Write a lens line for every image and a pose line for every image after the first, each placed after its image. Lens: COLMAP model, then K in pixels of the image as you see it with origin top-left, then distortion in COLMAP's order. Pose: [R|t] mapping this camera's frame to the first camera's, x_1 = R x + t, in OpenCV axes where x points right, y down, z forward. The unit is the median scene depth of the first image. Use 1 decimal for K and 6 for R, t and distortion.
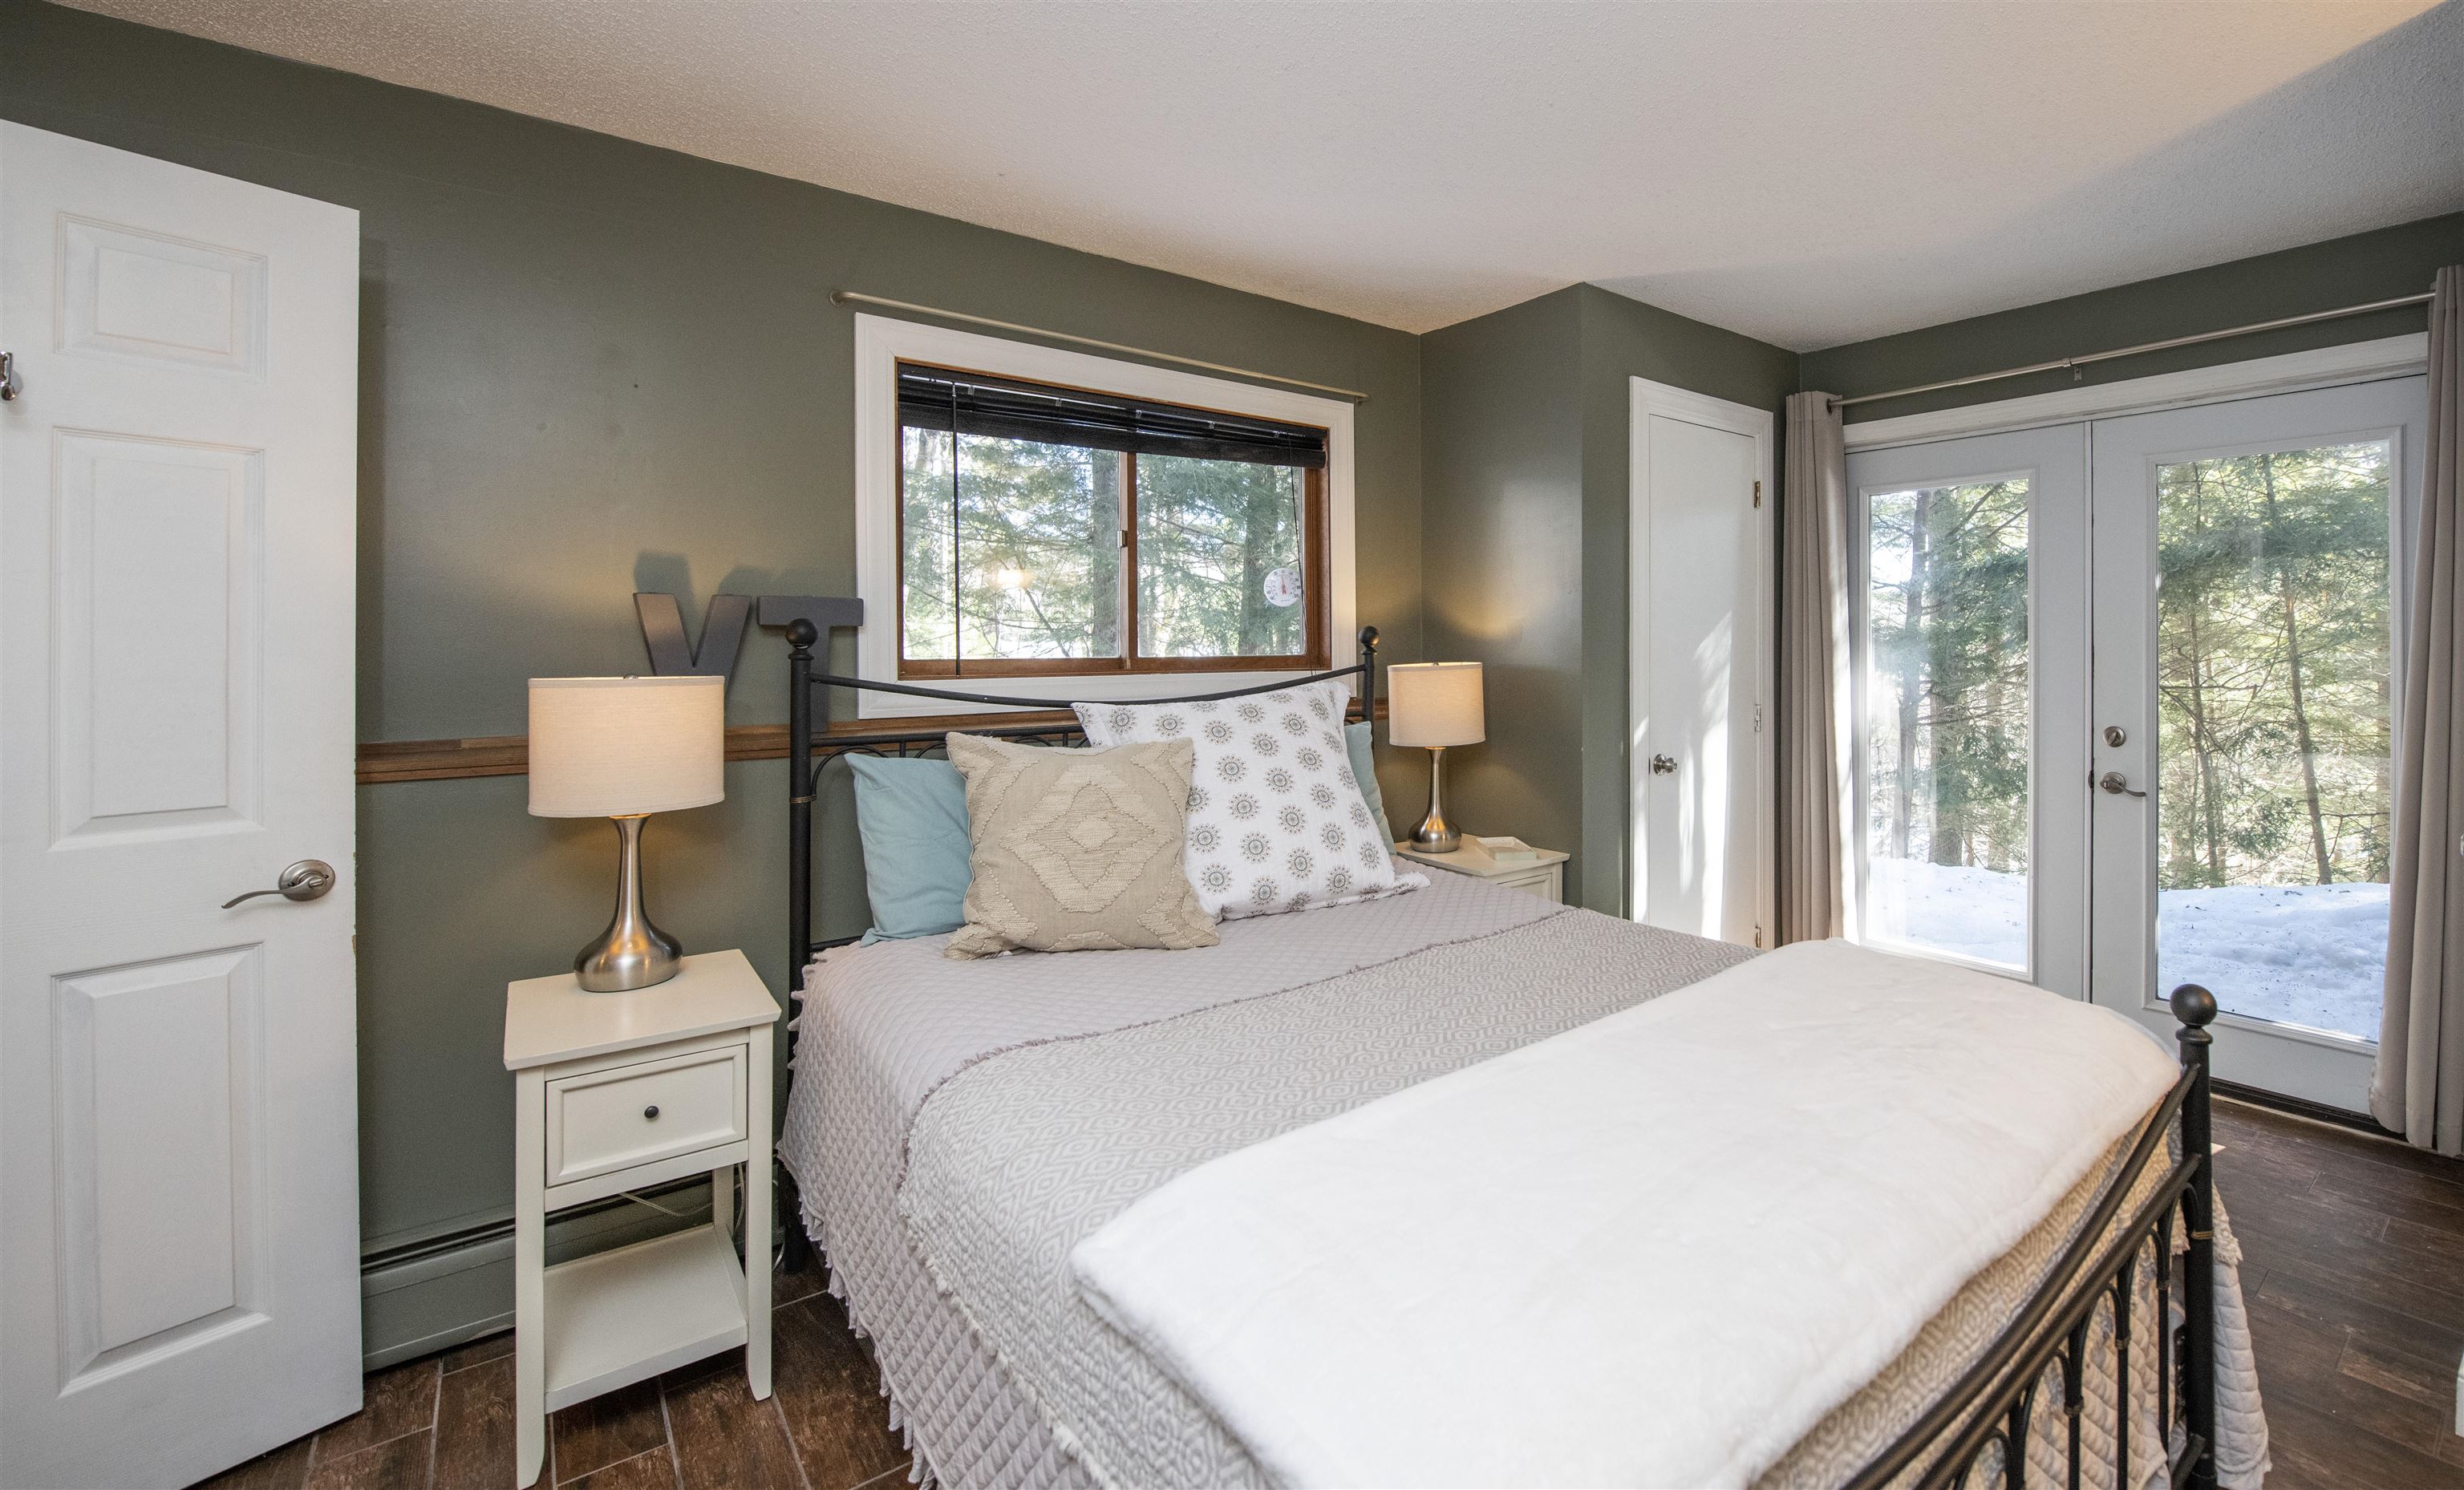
lens RADIAL K [[1033.3, 0, 1412.9], [0, 1033.3, 643.2], [0, 0, 1]] dist [-0.014895, -0.000145]
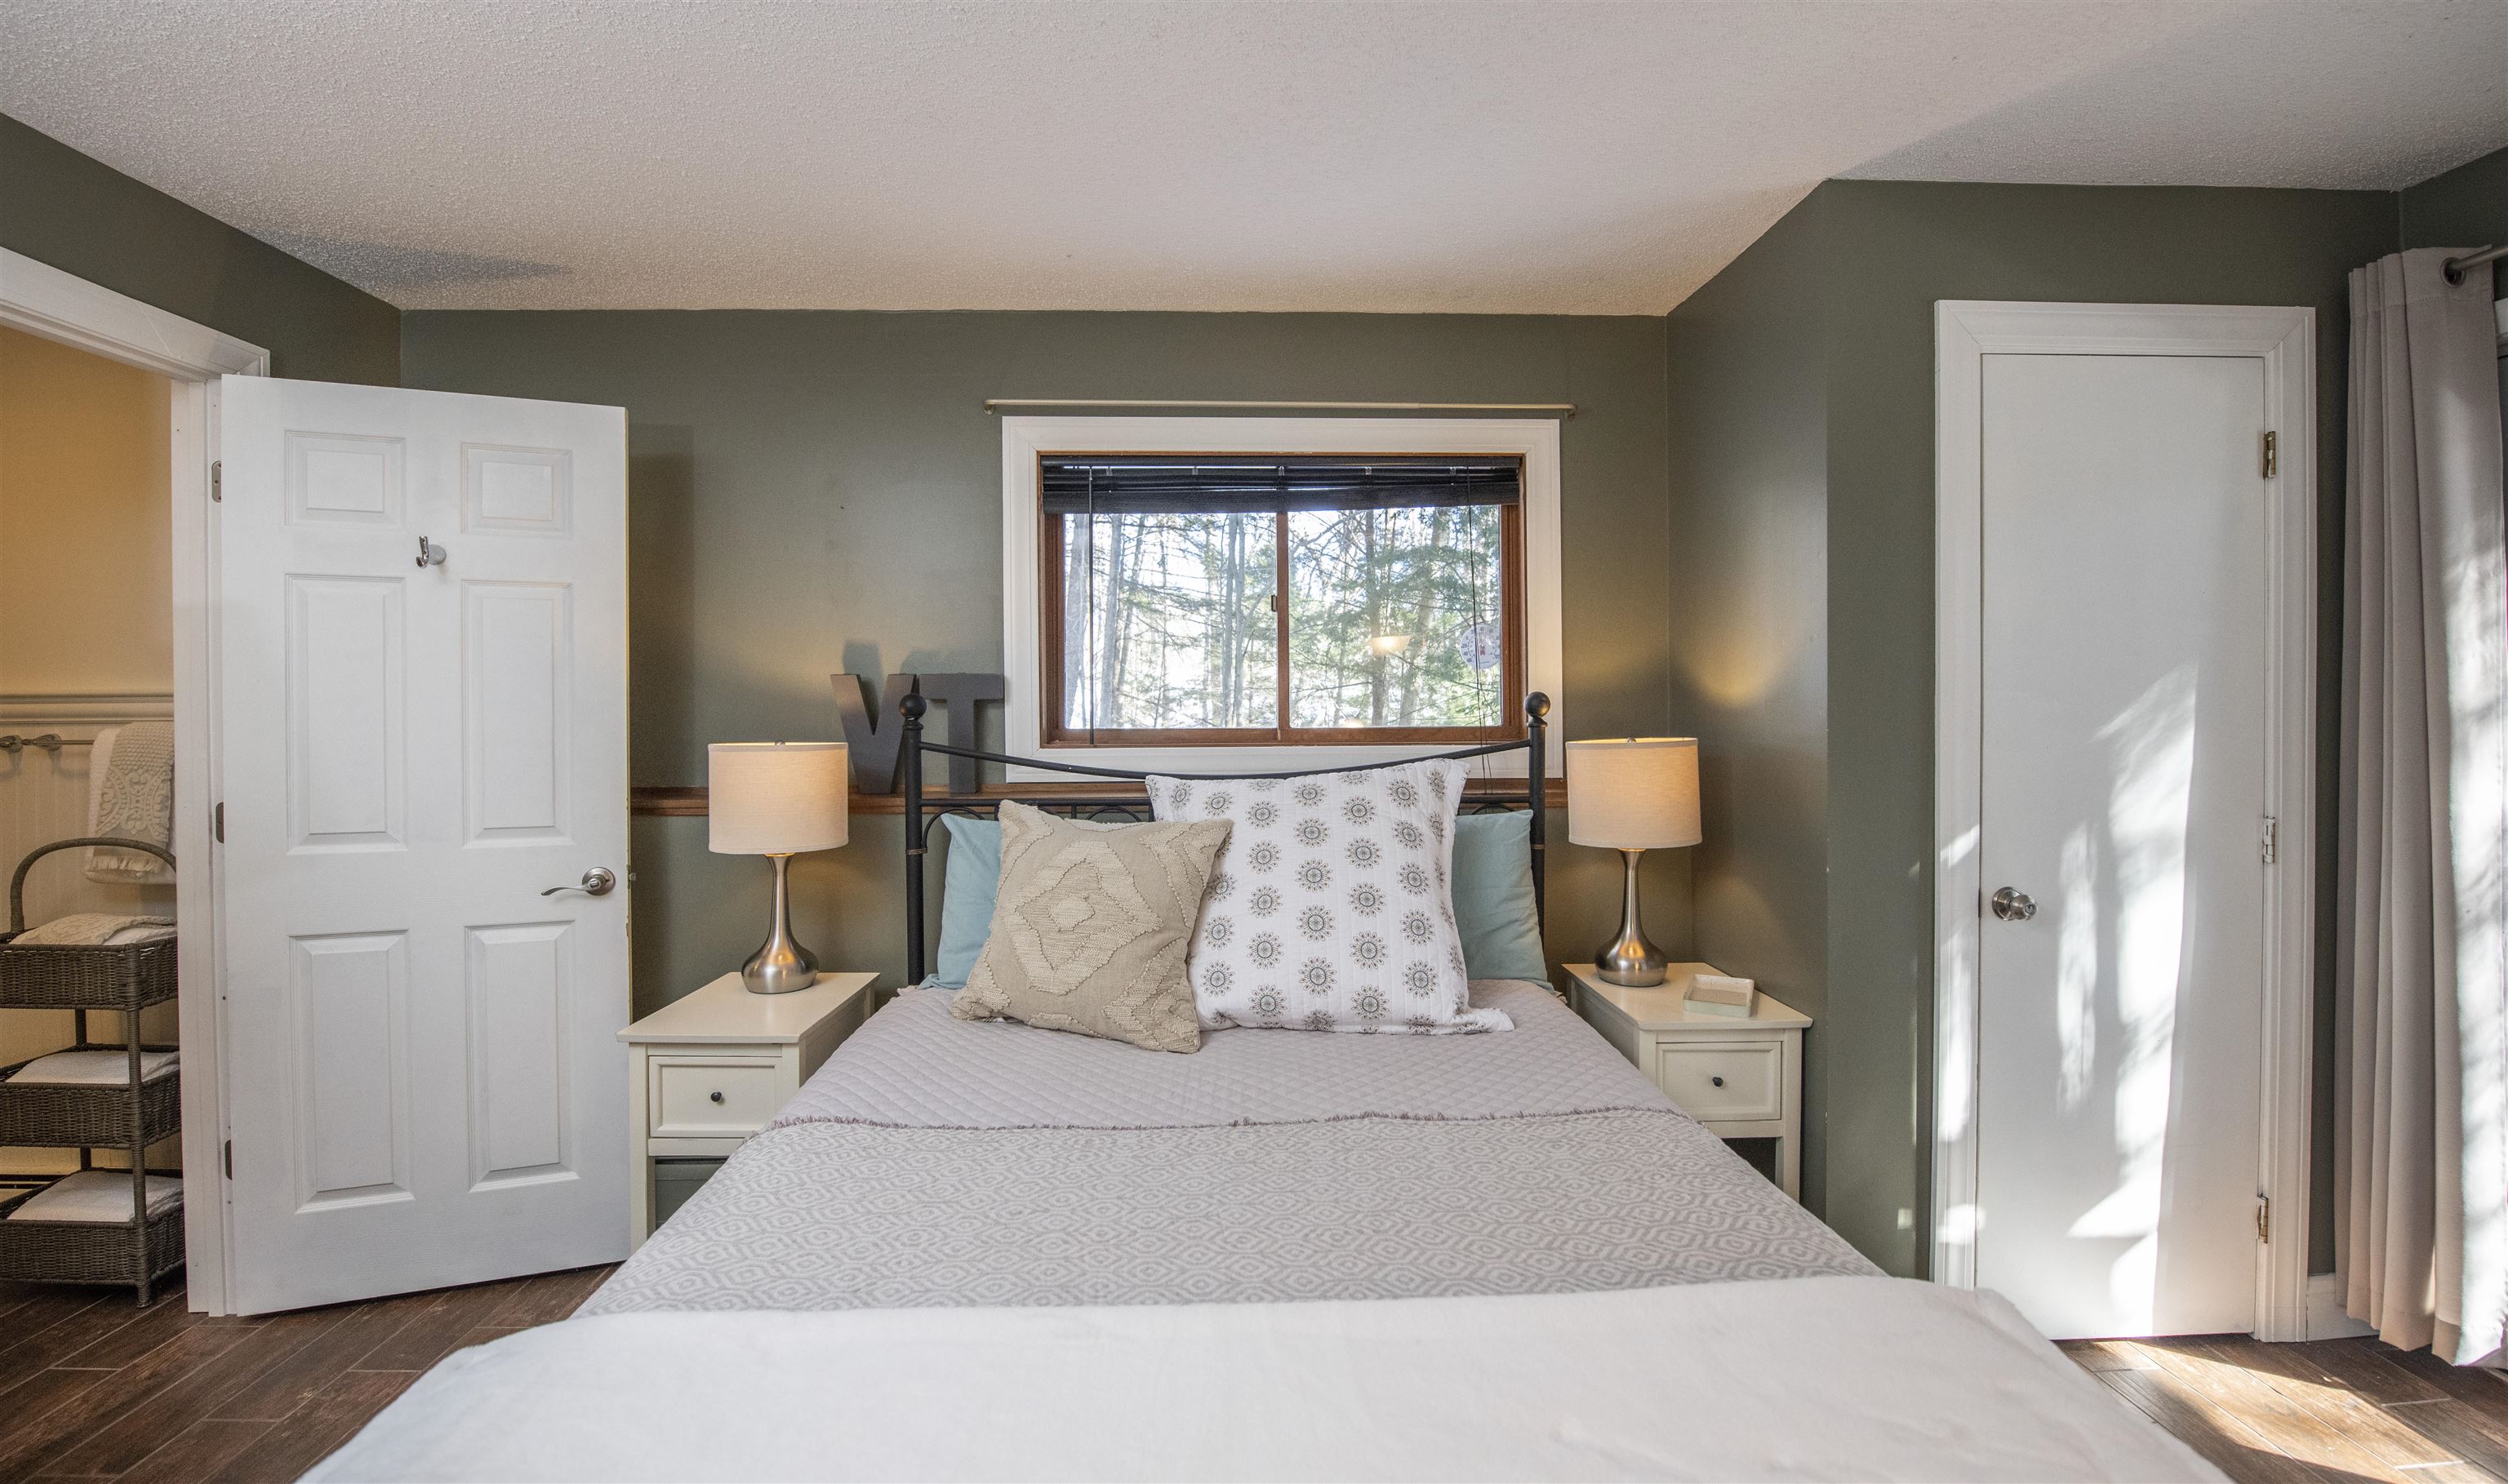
lens RADIAL K [[1015.5, 0, 1242.5], [0, 1015.5, 718.1], [0, 0, 1]] dist [-0.015636, -0.001566]
pose [[0.783391, 0.003793, -0.621518, 0.343595], [0.003199, 0.999944, 0.010135, -0.006201], [0.621521, -0.009928, 0.783335, 0.302014]]
